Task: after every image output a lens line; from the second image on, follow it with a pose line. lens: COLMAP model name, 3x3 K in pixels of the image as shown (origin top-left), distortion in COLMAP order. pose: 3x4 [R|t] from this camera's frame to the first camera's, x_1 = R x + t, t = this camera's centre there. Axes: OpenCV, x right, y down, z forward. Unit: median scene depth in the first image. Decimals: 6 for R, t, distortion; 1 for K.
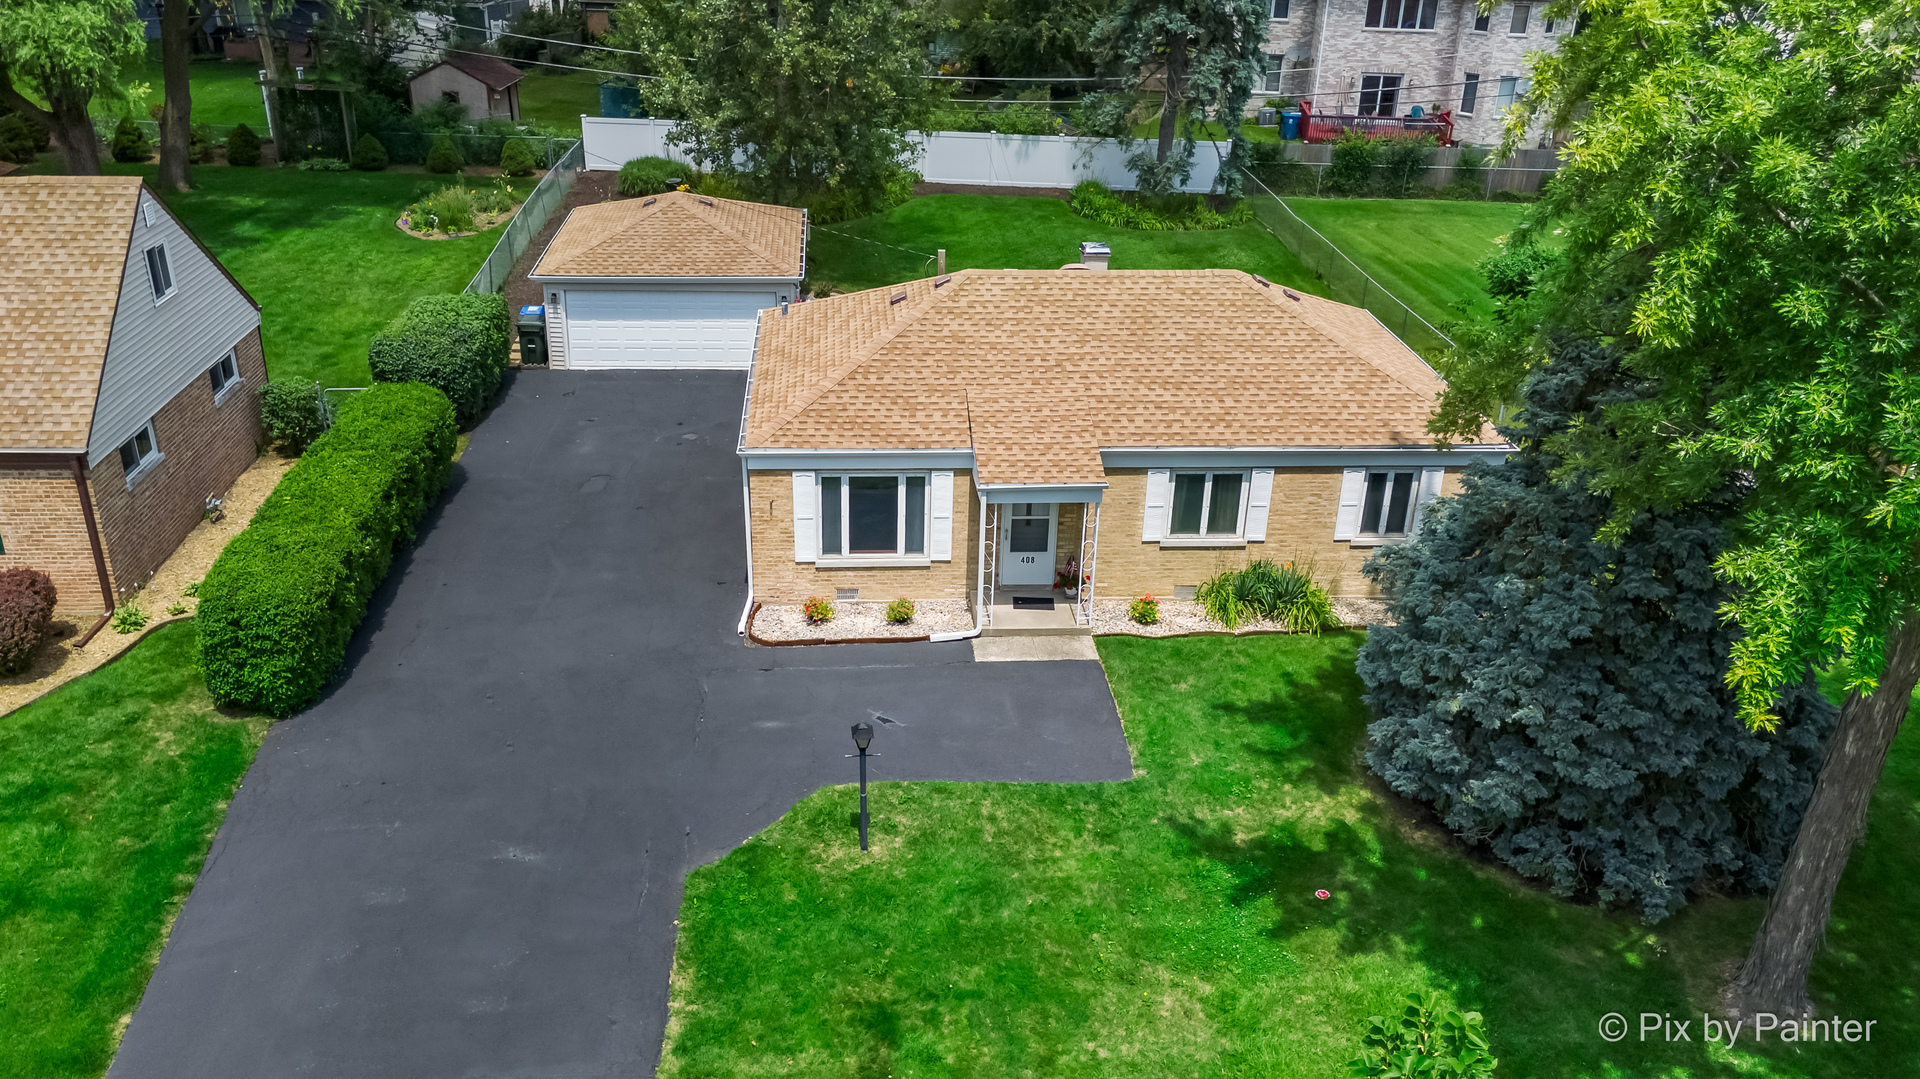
lens RADIAL K [[1444.5, 0, 903.3], [0, 1444.5, 540.6], [0, 0, 1]] dist [0.061347, -0.095767]
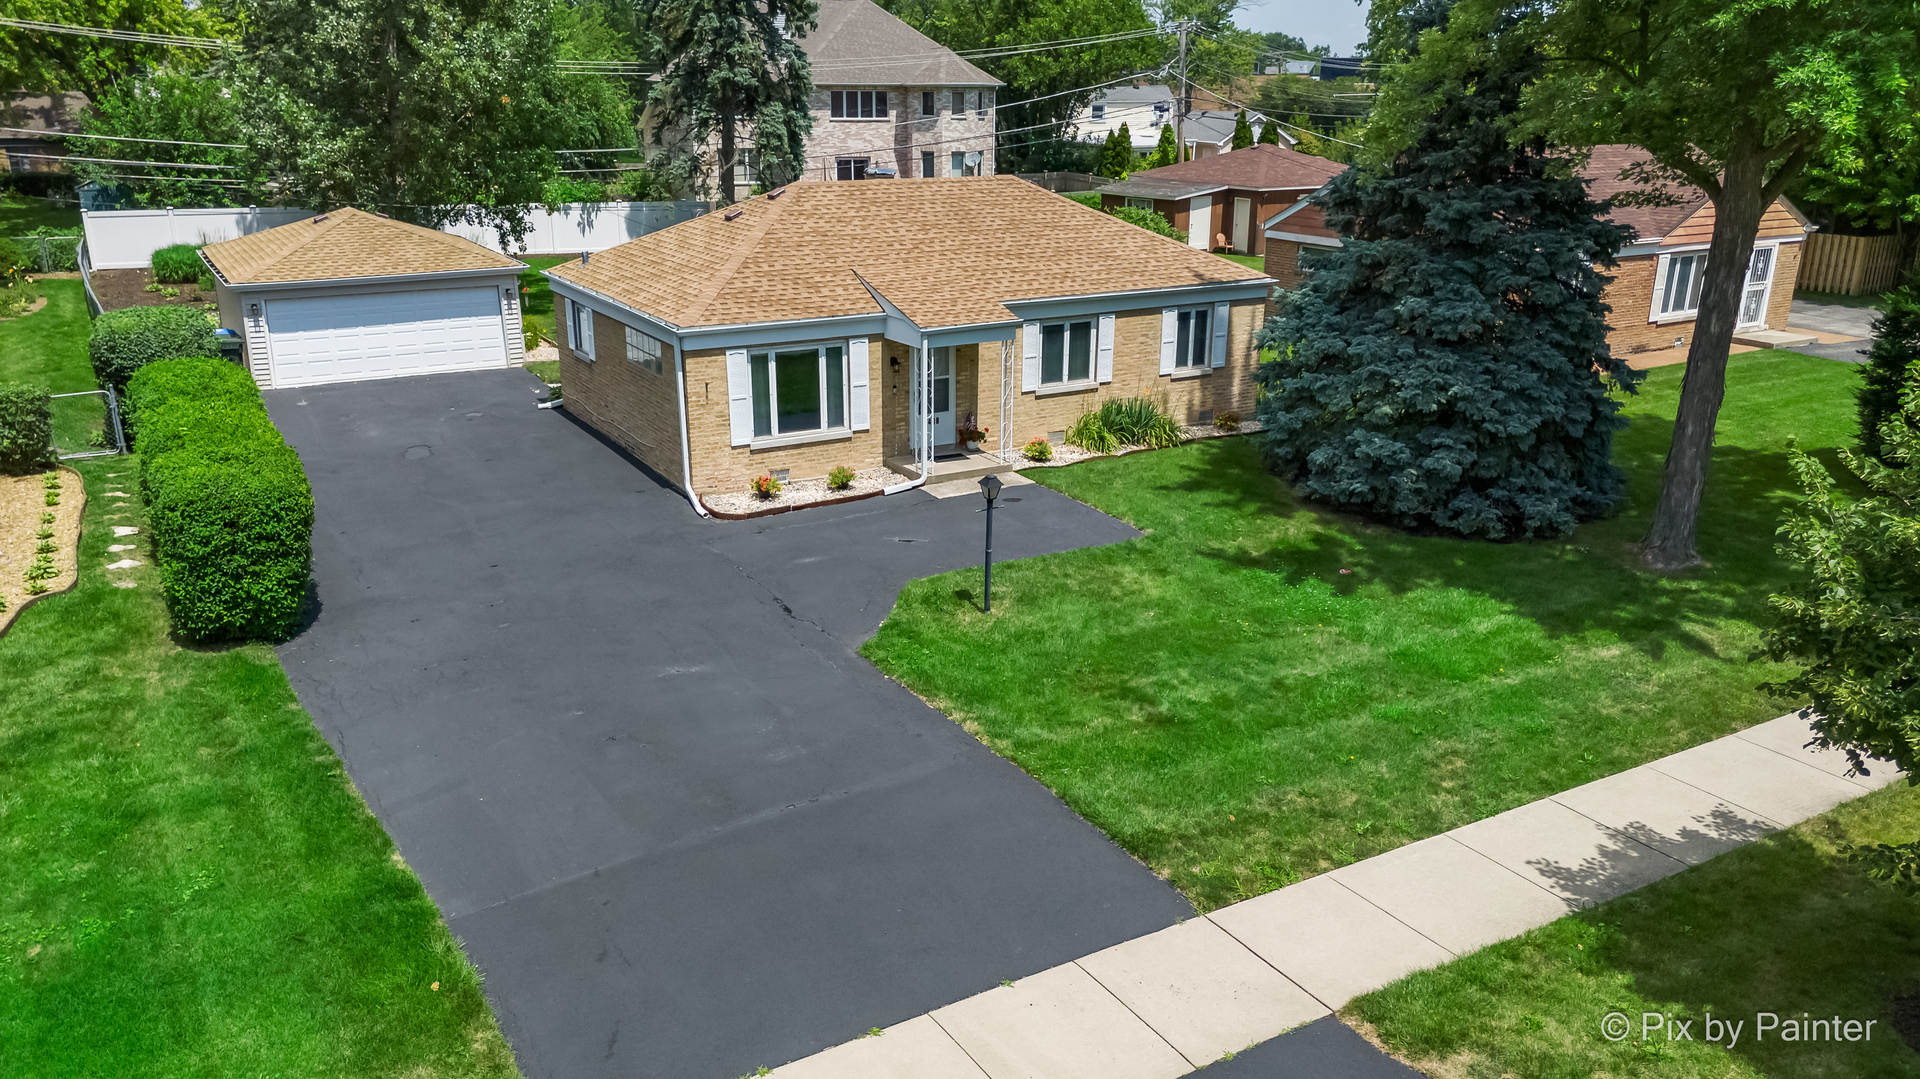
lens RADIAL K [[1444.5, 0, 903.3], [0, 1444.5, 540.6], [0, 0, 1]] dist [0.061347, -0.095767]
pose [[0.893702, -0.149988, 0.422849, -0.404520], [0.204572, 0.975020, -0.086520, 0.190511], [-0.399309, 0.163826, 0.902061, 0.060787]]
